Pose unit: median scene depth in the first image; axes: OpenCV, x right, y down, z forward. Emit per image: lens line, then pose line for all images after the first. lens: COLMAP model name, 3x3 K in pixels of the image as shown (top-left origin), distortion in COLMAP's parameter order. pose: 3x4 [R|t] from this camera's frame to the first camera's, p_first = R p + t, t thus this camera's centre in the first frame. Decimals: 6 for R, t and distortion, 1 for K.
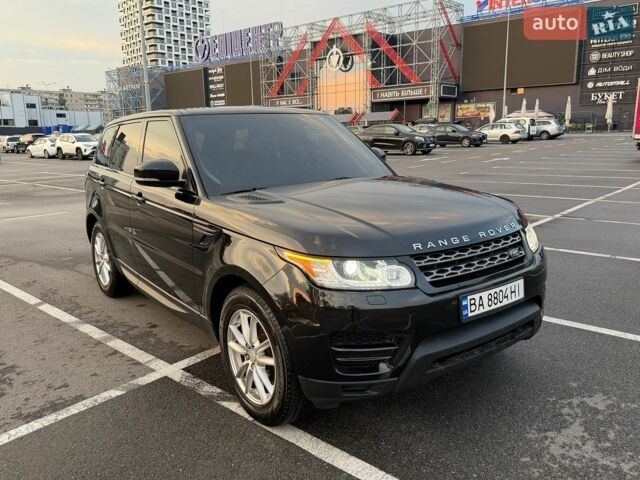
lens RADIAL K [[519.1, 0, 306.9], [0, 519.1, 238.5], [0, 0, 1]] dist [0.064187, -0.104328]
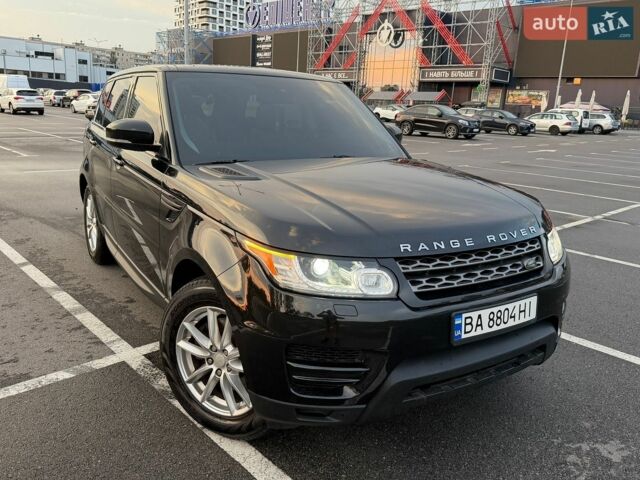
lens RADIAL K [[519.1, 0, 308.7], [0, 519.1, 234.9], [0, 0, 1]] dist [0.064187, -0.104328]
pose [[0.994301, 0.088539, -0.059387, 0.076443], [-0.086079, 0.995370, 0.042773, -0.018218], [0.062899, -0.037417, 0.997318, 0.127936]]
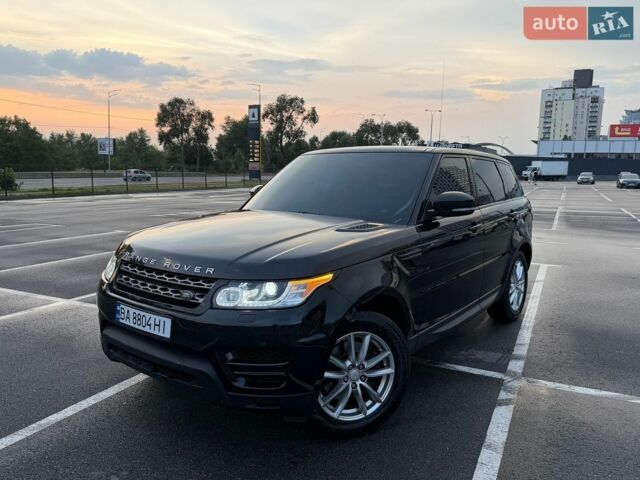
lens RADIAL K [[496.6, 0, 318.7], [0, 496.6, 238.0], [0, 0, 1]] dist [0.069424, -0.102213]
pose [[0.285215, 0.158072, -0.945339, 1.061021], [-0.215017, 0.971720, 0.097611, -0.174337], [0.934034, 0.175424, 0.311137, 0.738702]]
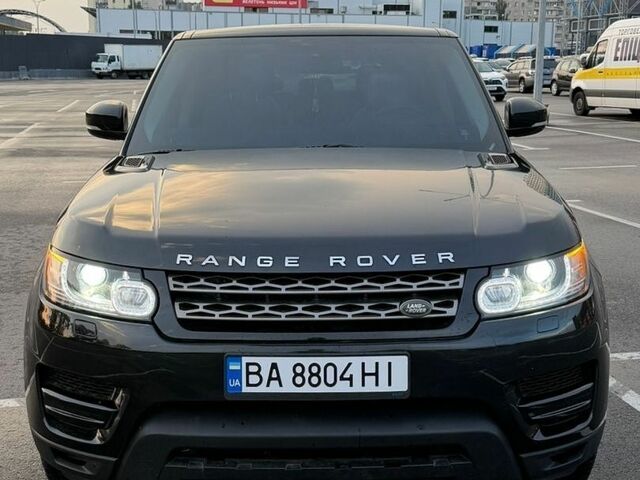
lens RADIAL K [[896.5, 0, 298.5], [0, 896.5, 233.8], [0, 0, 1]] dist [0.127102, 0.000000]
pose [[0.803627, 0.131422, -0.580441, 0.656737], [-0.136539, 0.990012, 0.035116, -0.049462], [0.579259, 0.051033, 0.813545, 0.149425]]
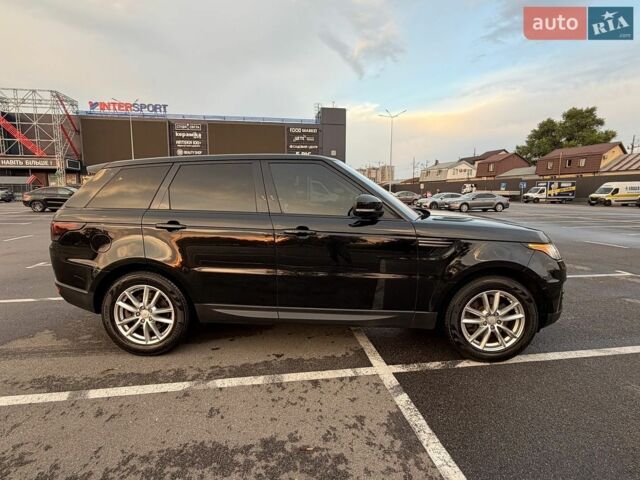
lens RADIAL K [[343.1, 0, 320.6], [0, 343.1, 242.3], [0, 0, 1]] dist [0.005383, -0.004208]
pose [[0.619091, -0.085322, 0.780670, -0.942735], [0.141815, 0.989884, -0.004275, -0.053582], [-0.772408, 0.113358, 0.624928, 0.586185]]
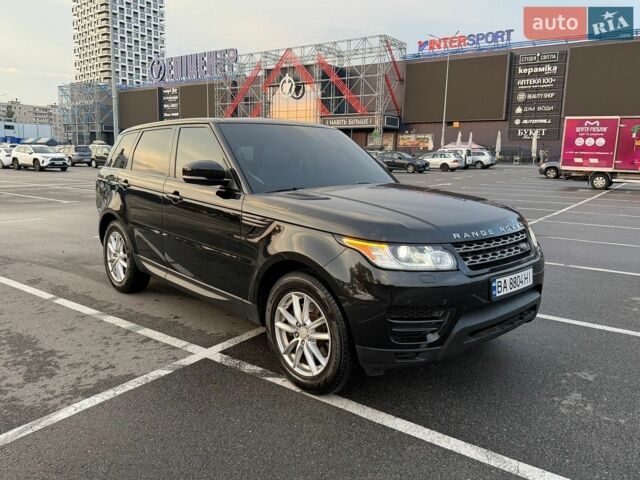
lens RADIAL K [[496.6, 0, 309.1], [0, 496.6, 238.4], [0, 0, 1]] dist [0.069424, -0.102213]
pose [[0.993953, 0.022416, 0.107497, -0.169846], [-0.018497, 0.999132, -0.037319, 0.048479], [-0.108240, 0.035105, 0.993505, -0.062781]]
